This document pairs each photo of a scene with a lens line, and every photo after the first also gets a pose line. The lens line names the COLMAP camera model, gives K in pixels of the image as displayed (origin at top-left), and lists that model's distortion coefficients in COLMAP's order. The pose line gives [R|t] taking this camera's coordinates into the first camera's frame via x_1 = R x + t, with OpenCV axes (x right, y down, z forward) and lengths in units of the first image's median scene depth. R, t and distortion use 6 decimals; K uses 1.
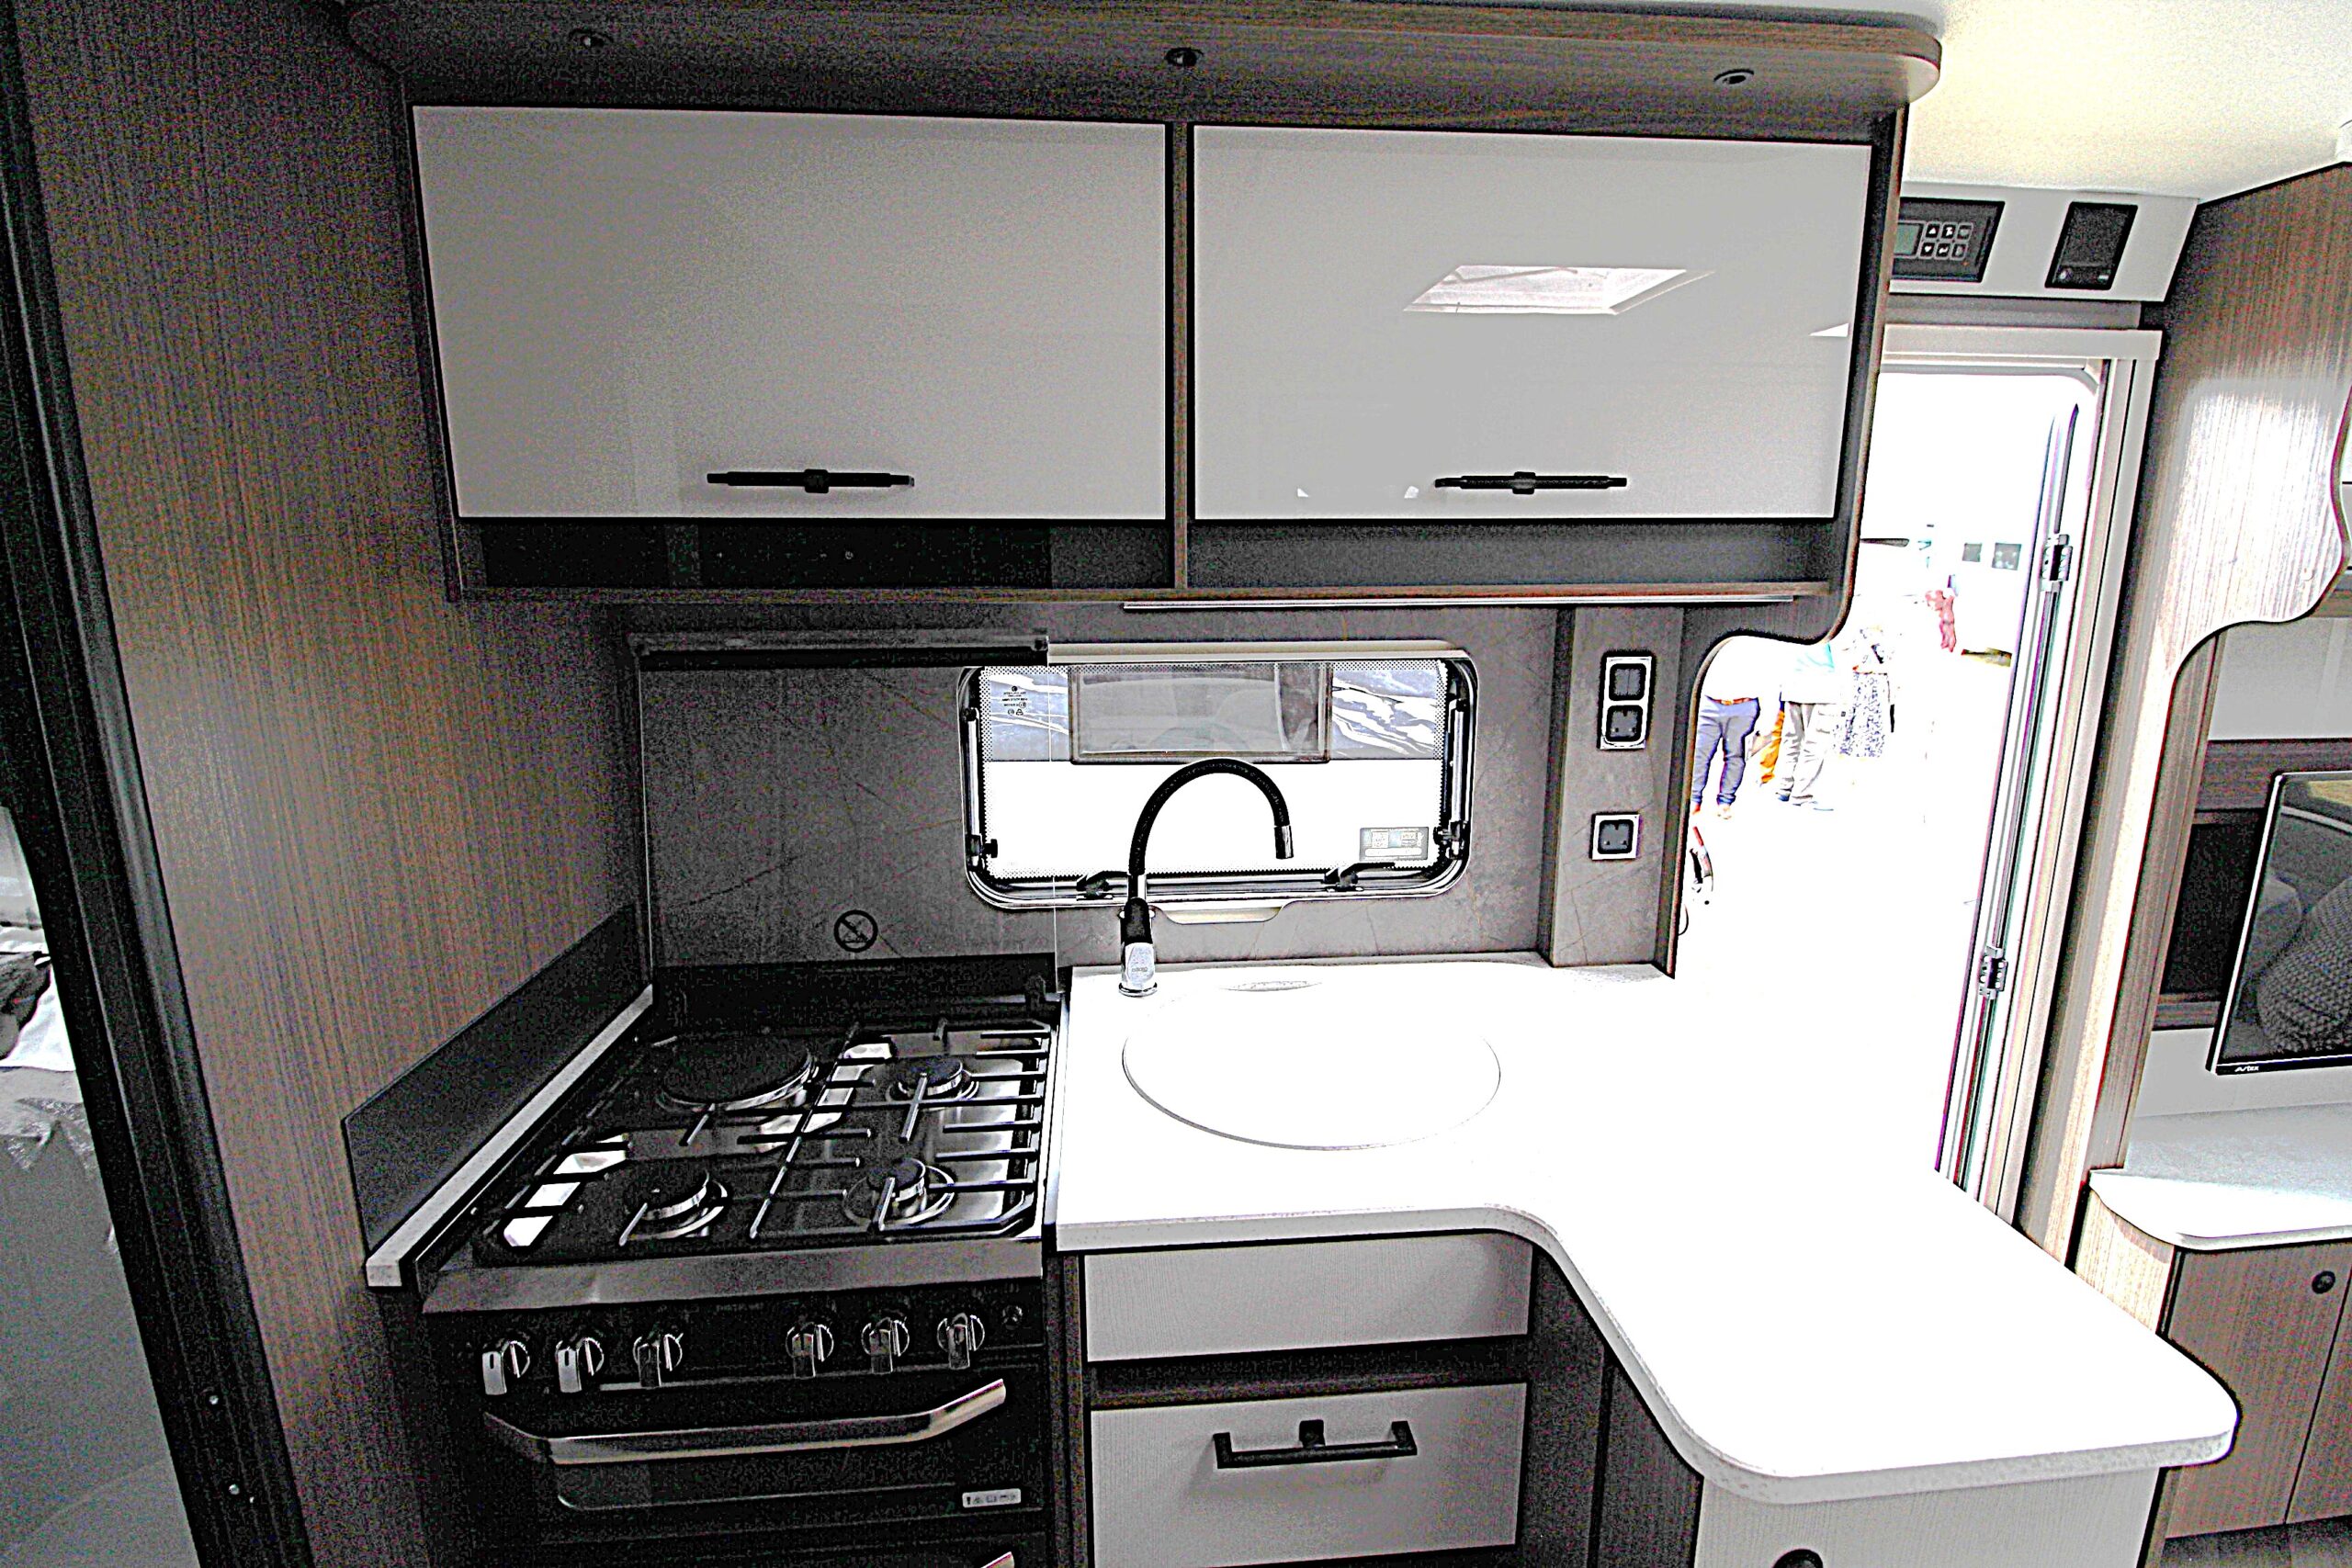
lens RADIAL K [[1090.5, 0, 1190.7], [0, 1090.5, 772.7], [0, 0, 1]] dist [-0.001099, -0.012851]
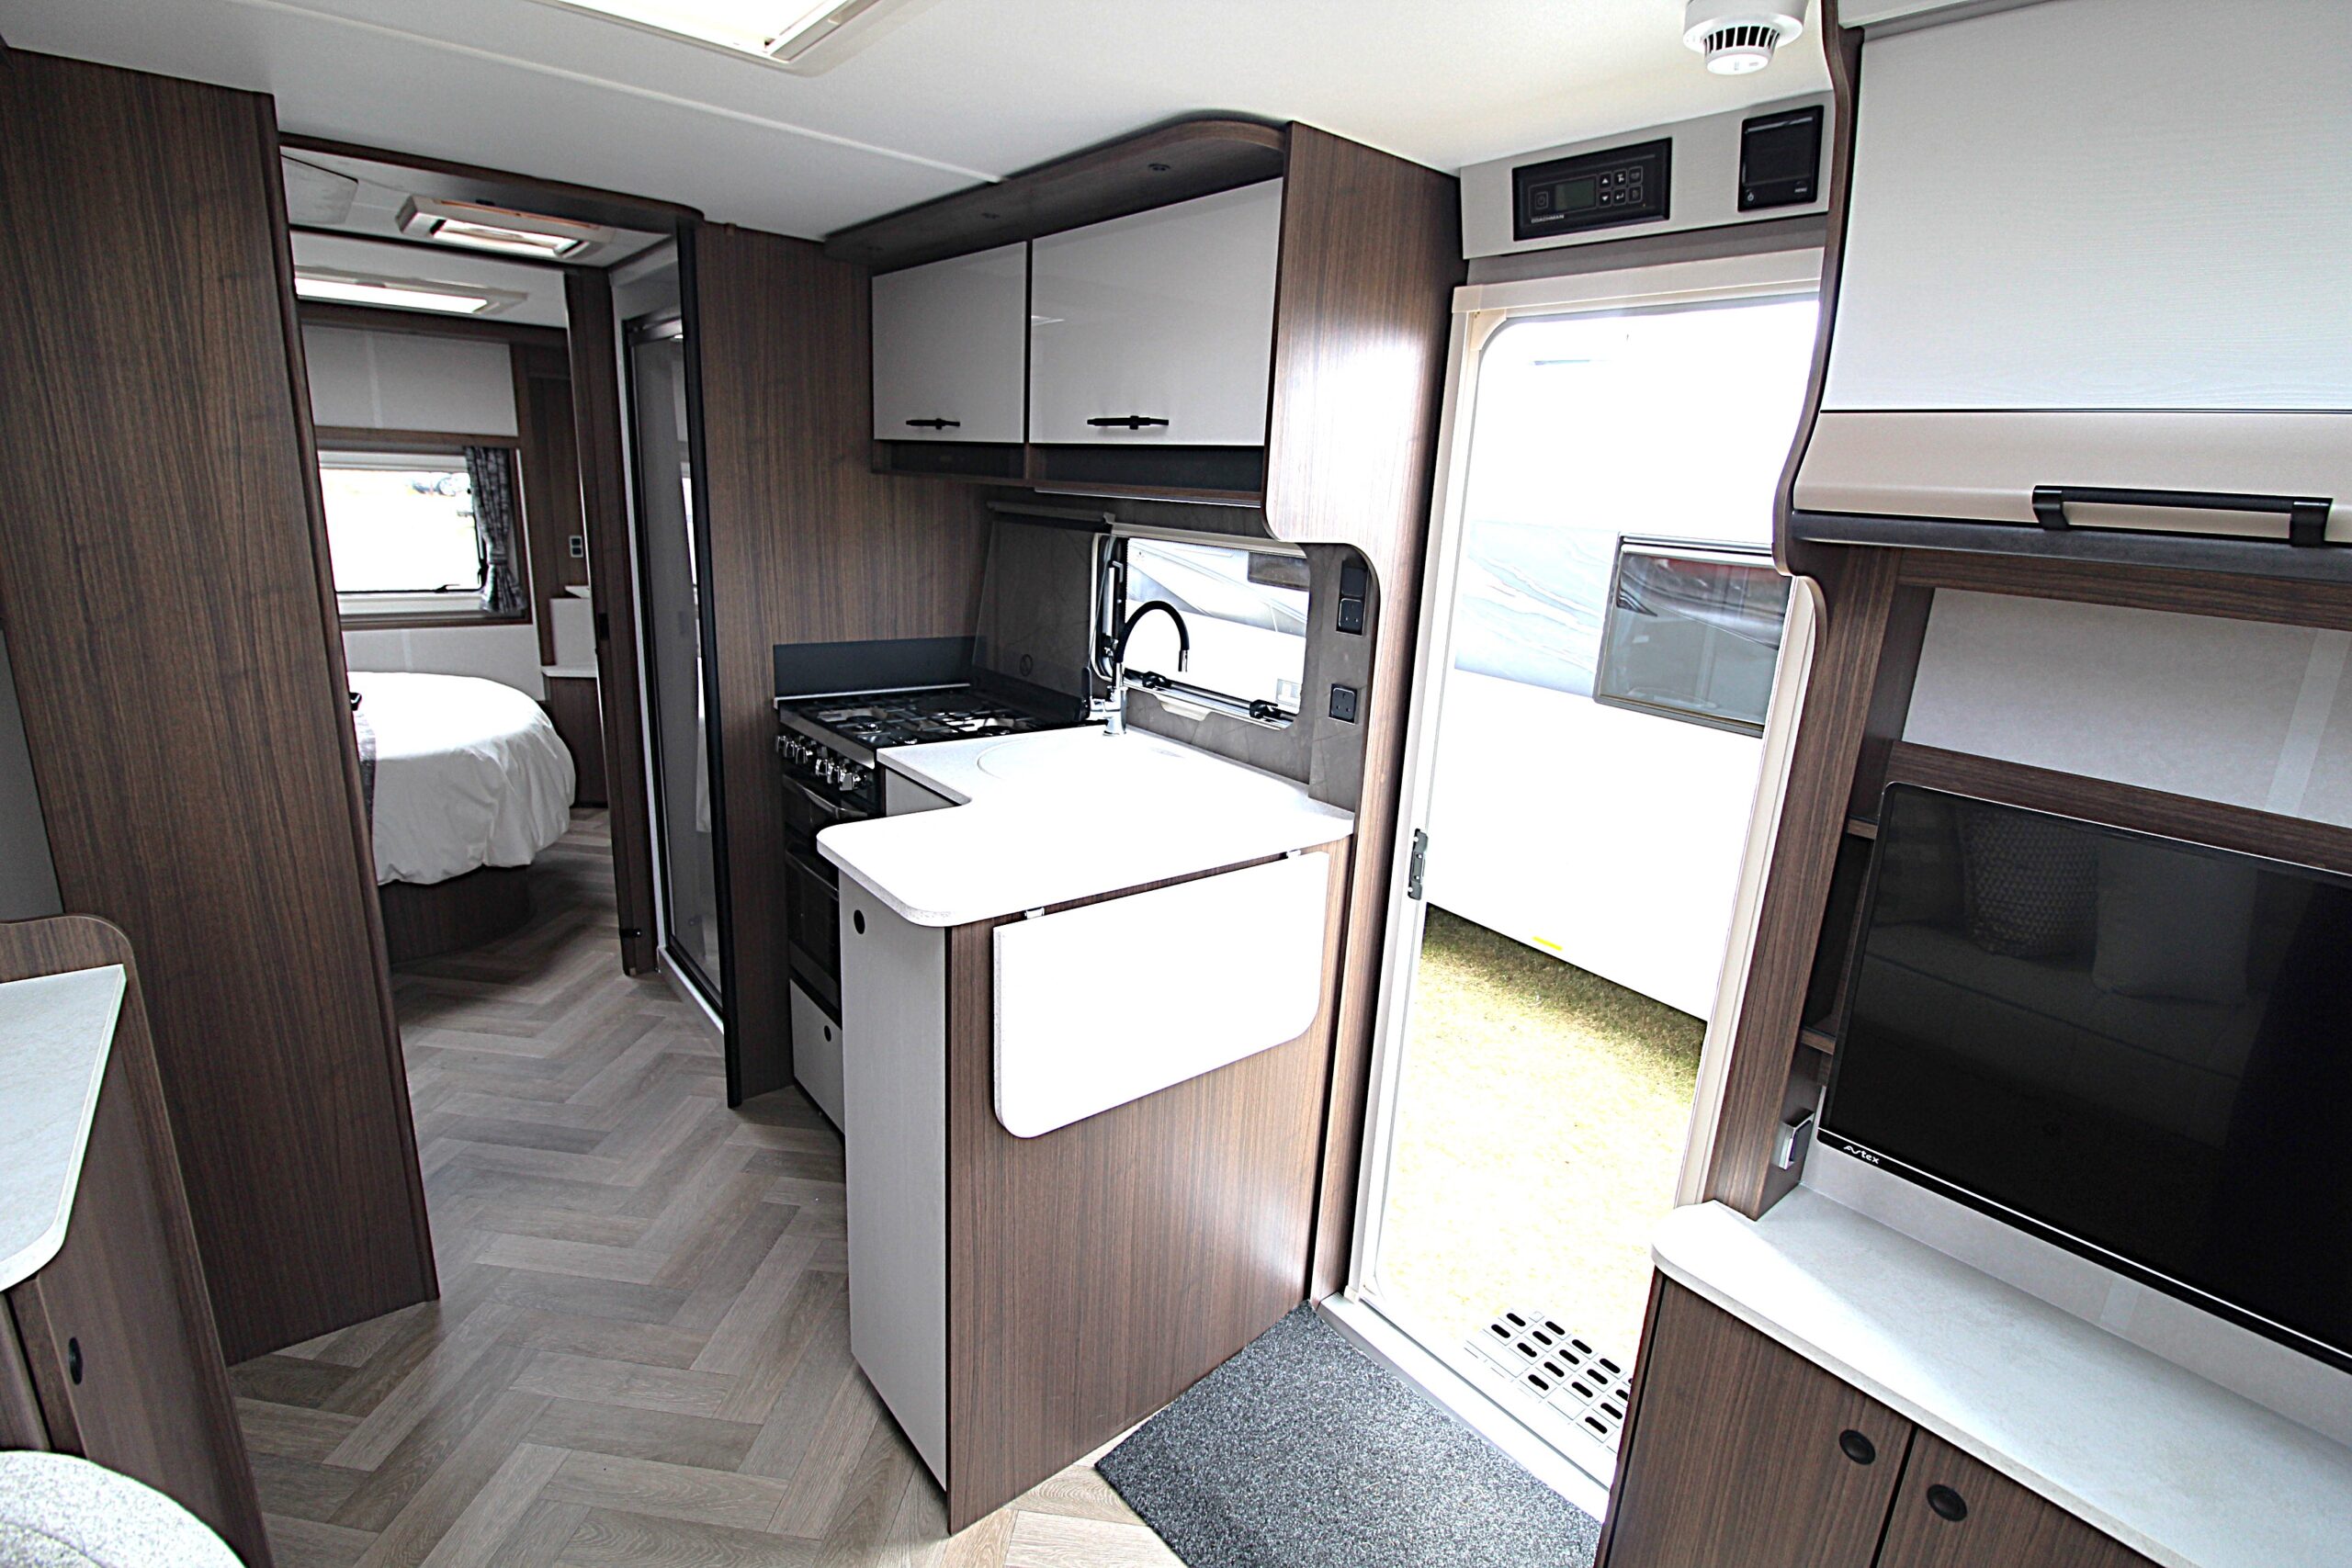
lens RADIAL K [[1090.5, 0, 1187.3], [0, 1090.5, 772.4], [0, 0, 1]] dist [-0.001099, -0.012851]
pose [[0.570368, 0.243268, -0.784539, 1.427208], [-0.222113, 0.965232, 0.137818, 0.000839], [0.790788, 0.095650, 0.604570, 0.091465]]
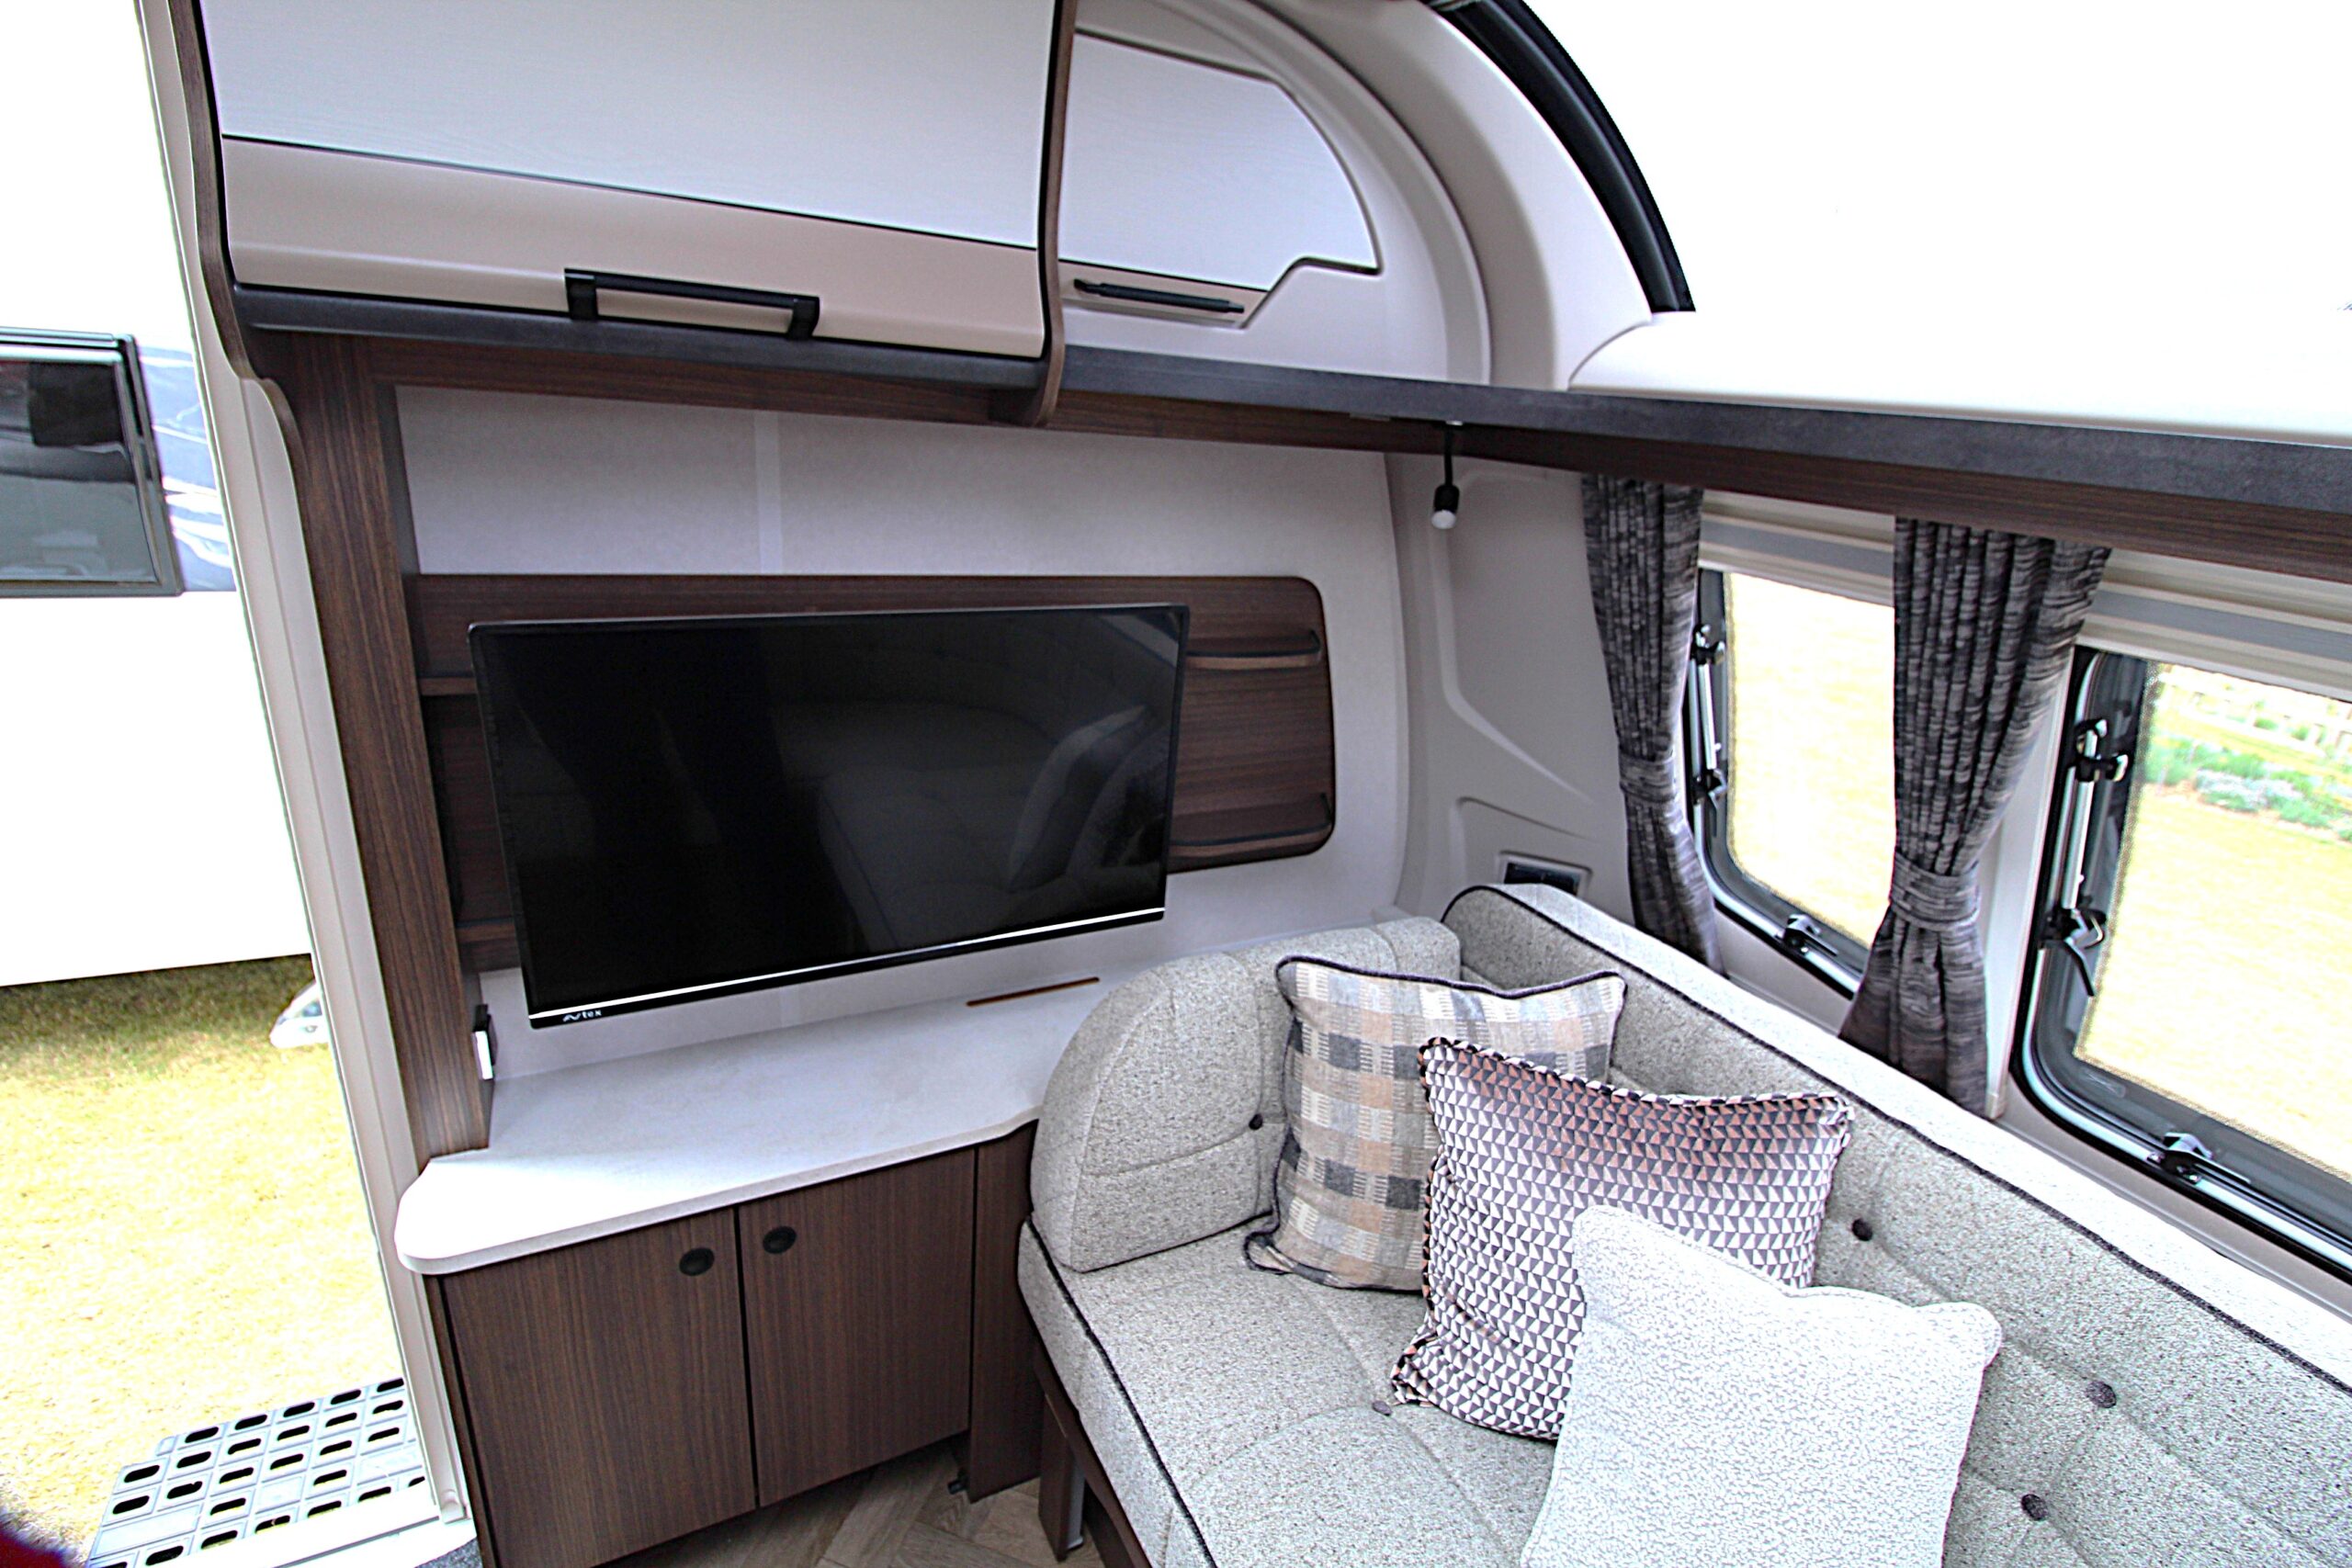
lens RADIAL K [[1090.5, 0, 1189.5], [0, 1090.5, 775.3], [0, 0, 1]] dist [-0.001099, -0.012851]
pose [[0.913079, -0.055011, 0.404055, 1.211608], [-0.006749, 0.988685, 0.149857, -0.010083], [-0.407726, -0.139559, 0.902376, 0.175813]]
